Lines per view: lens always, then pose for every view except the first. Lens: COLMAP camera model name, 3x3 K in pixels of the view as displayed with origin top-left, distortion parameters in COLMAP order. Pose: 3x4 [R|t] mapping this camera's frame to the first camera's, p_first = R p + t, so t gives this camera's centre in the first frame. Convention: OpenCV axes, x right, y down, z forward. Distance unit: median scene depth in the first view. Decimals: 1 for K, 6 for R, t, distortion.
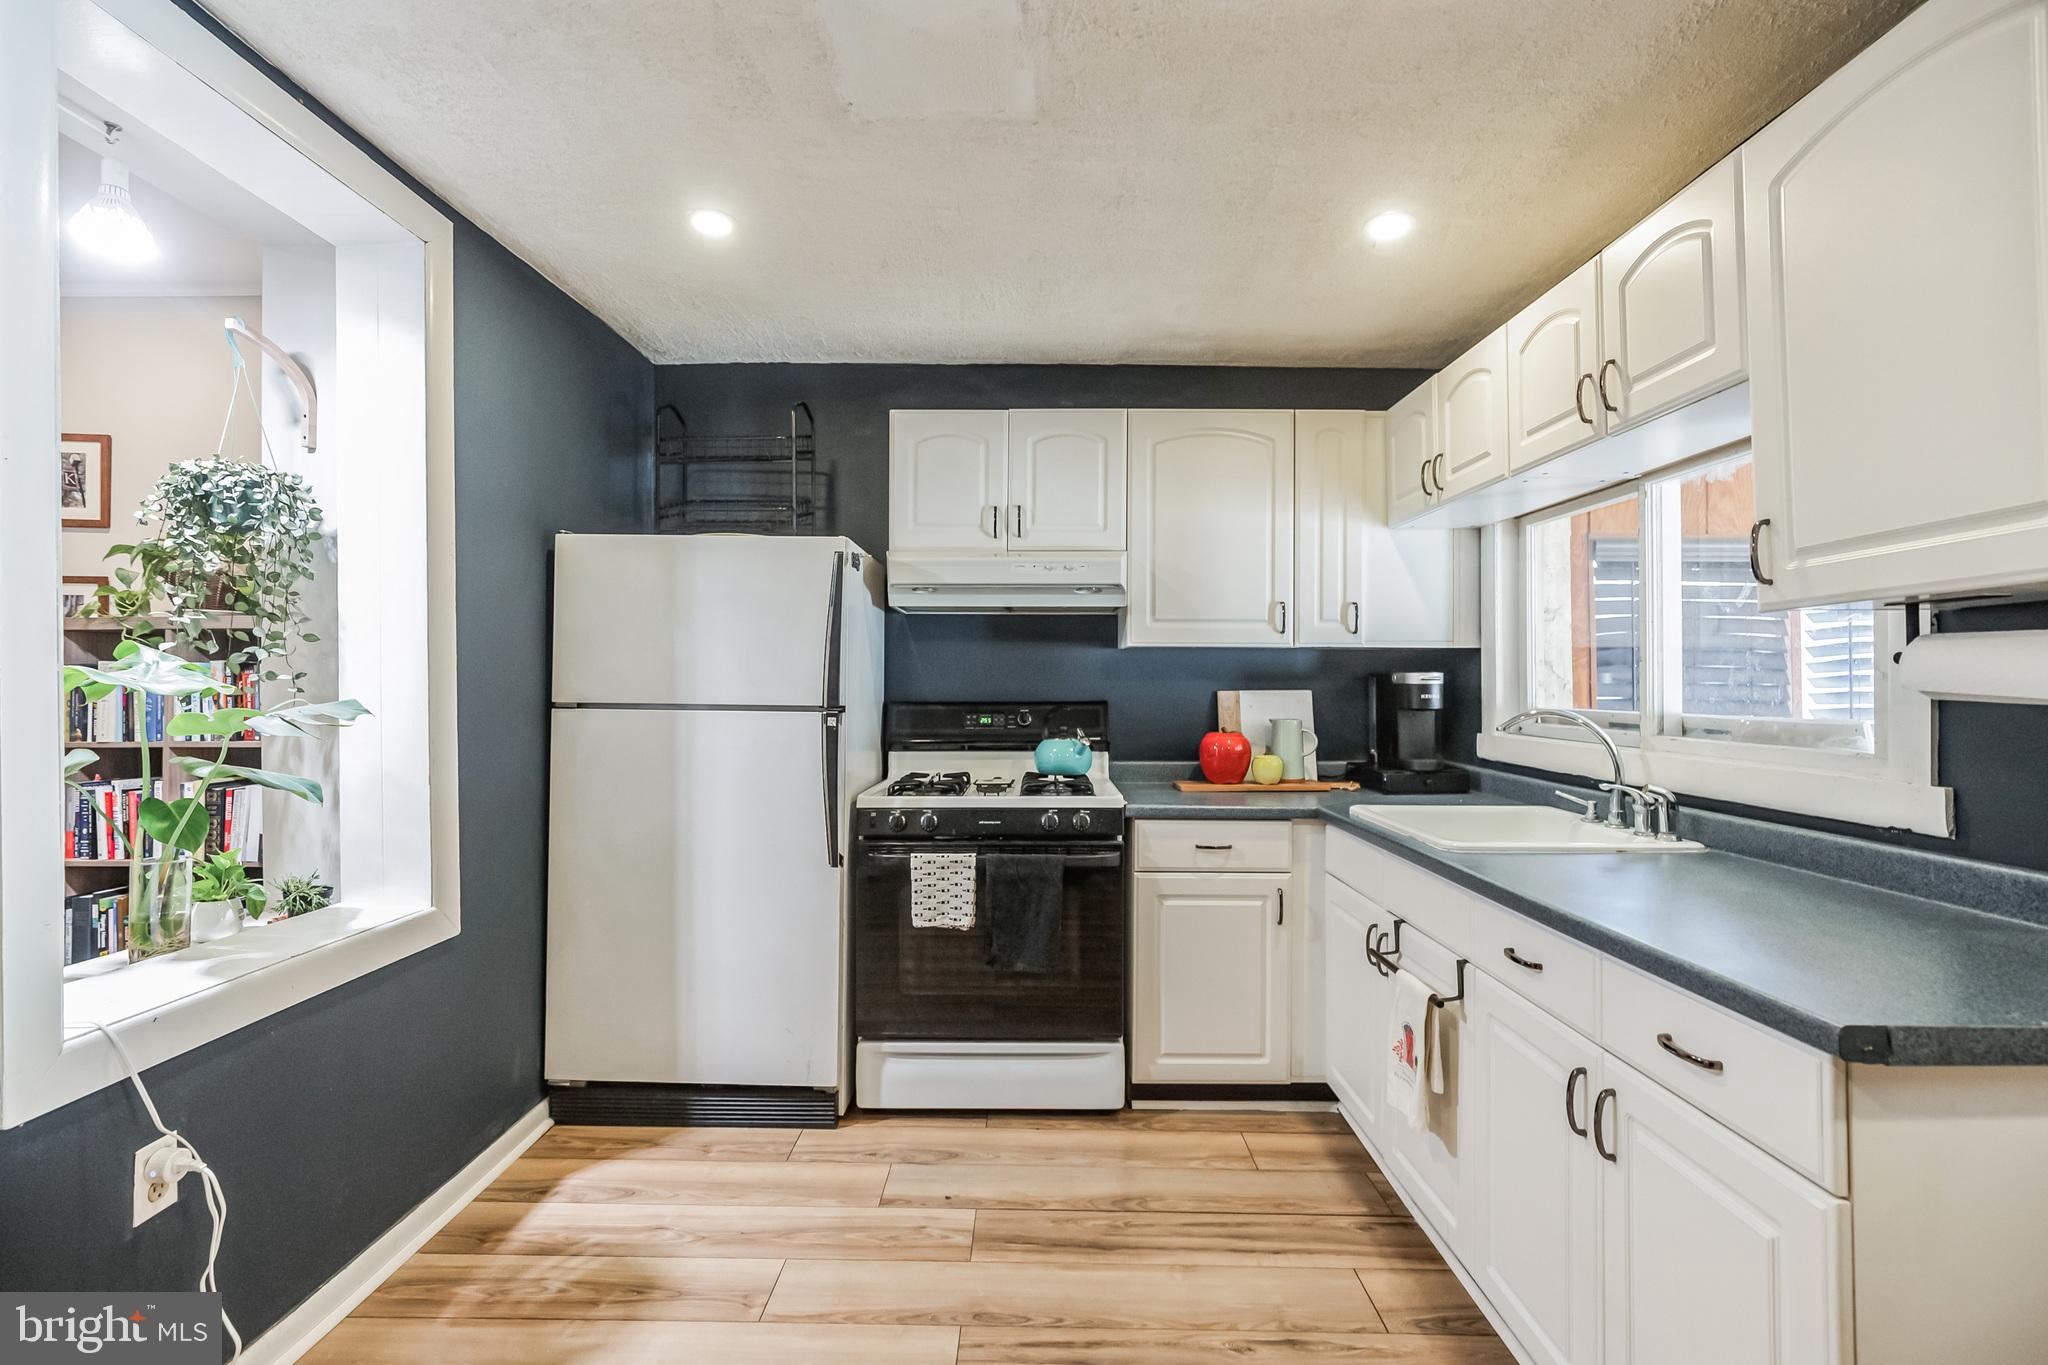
lens RADIAL K [[940.3, 0, 1030.9], [0, 940.3, 668.7], [0, 0, 1]] dist [-0.004852, 0.001076]
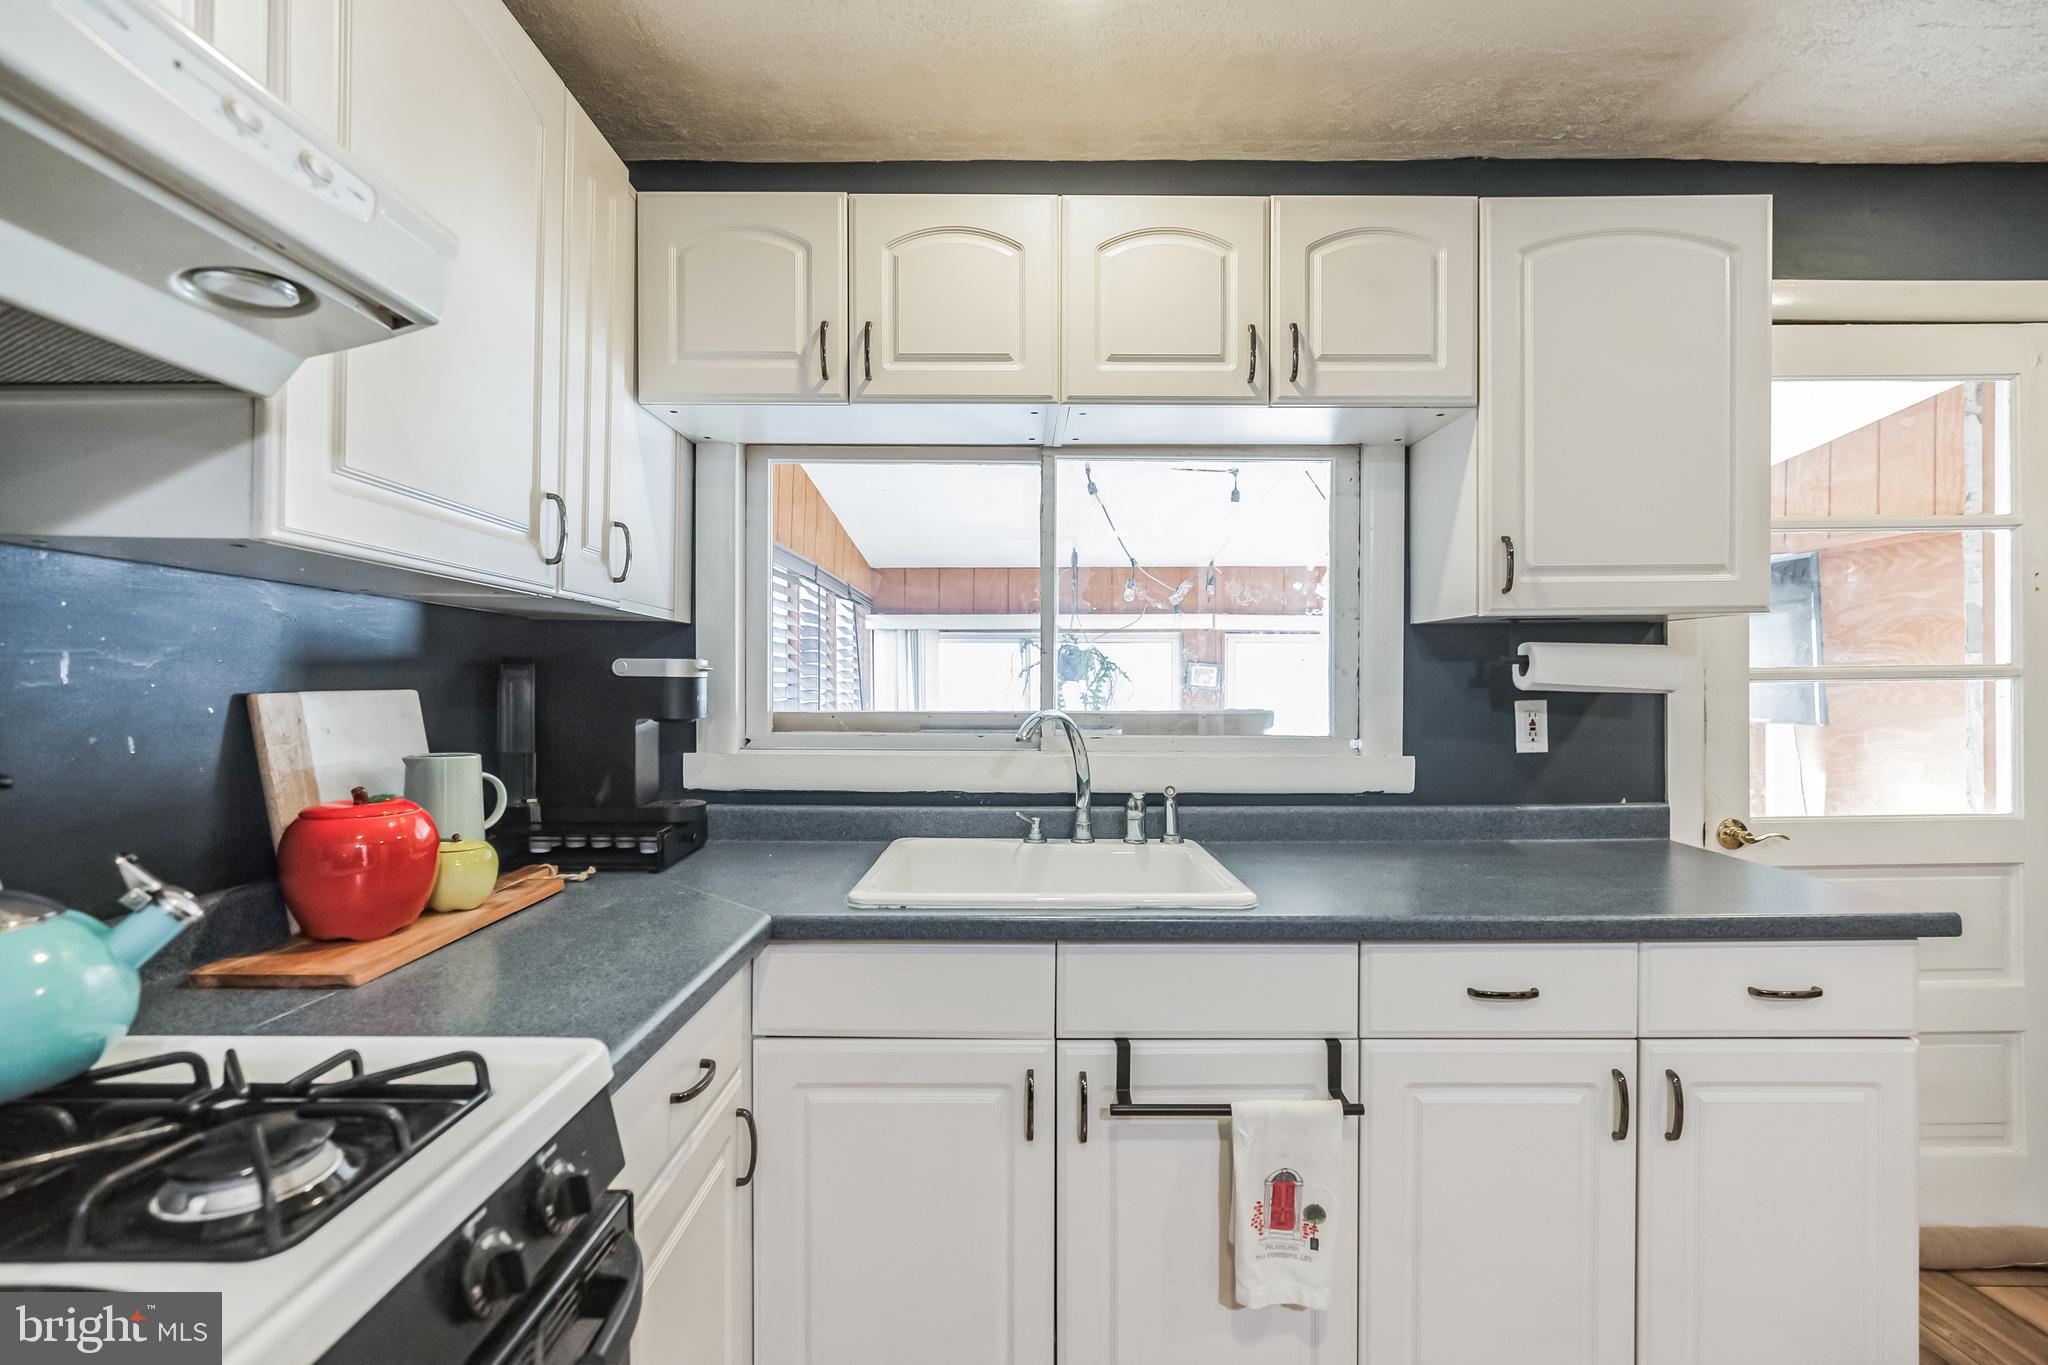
lens RADIAL K [[940.3, 0, 1017.8], [0, 940.3, 682.5], [0, 0, 1]] dist [-0.004852, 0.001076]
pose [[0.007956, -0.001484, 0.999967, -0.214166], [-0.018811, 0.999822, 0.001633, 0.017137], [-0.999791, -0.018823, 0.007926, 0.890971]]
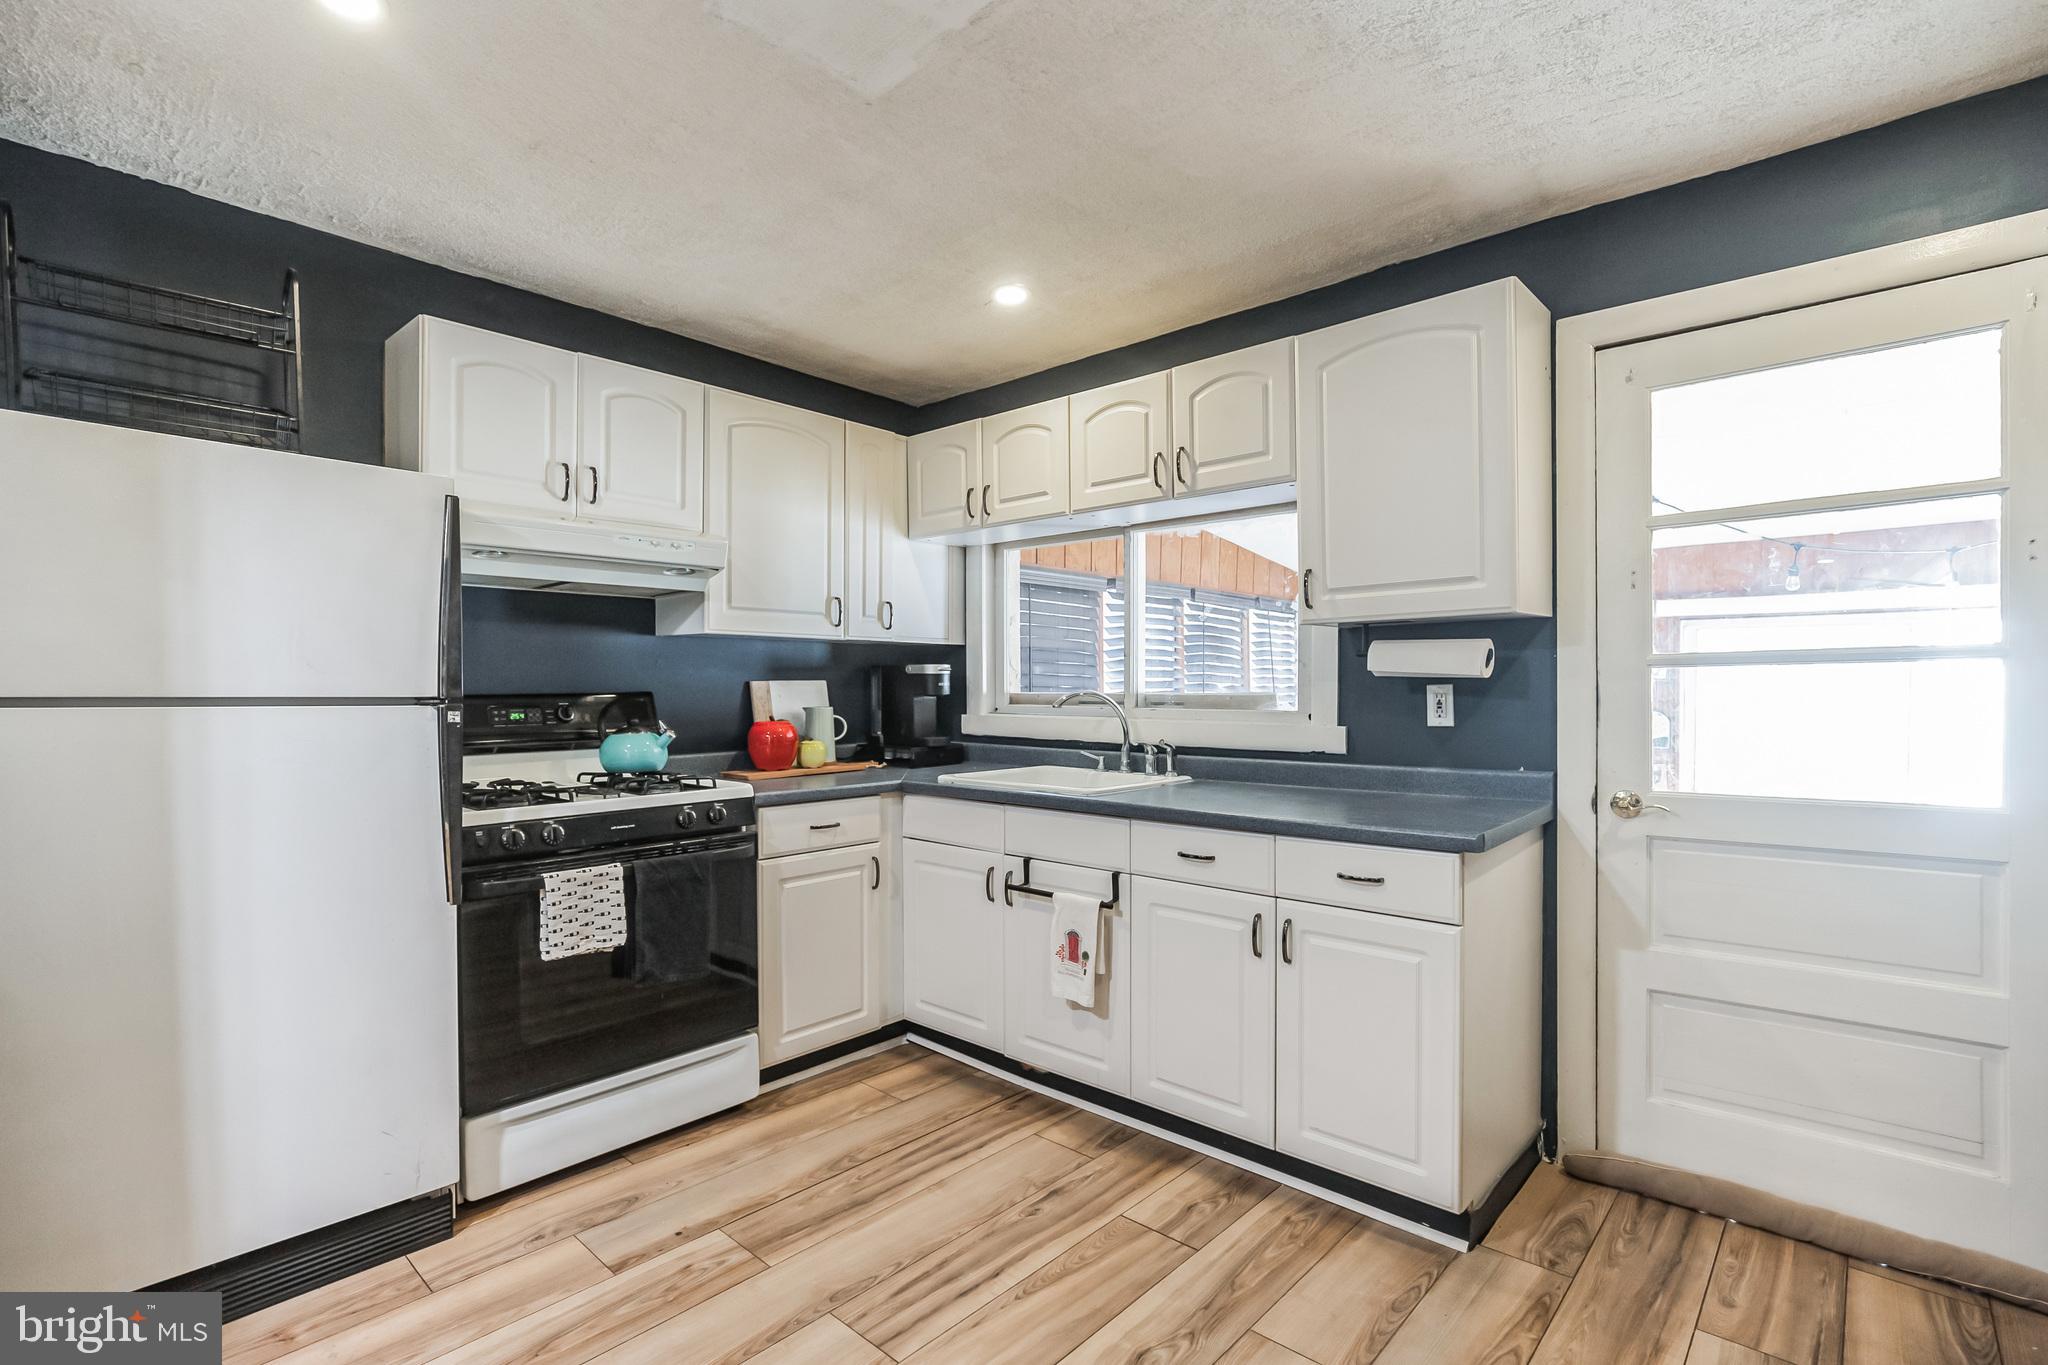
lens RADIAL K [[940.3, 0, 1003.5], [0, 940.3, 700.8], [0, 0, 1]] dist [-0.004852, 0.001076]
pose [[0.681174, -0.016220, 0.731942, -0.456109], [-0.007912, 0.999533, 0.029513, 0.016478], [-0.732079, -0.025894, 0.680727, 0.142555]]
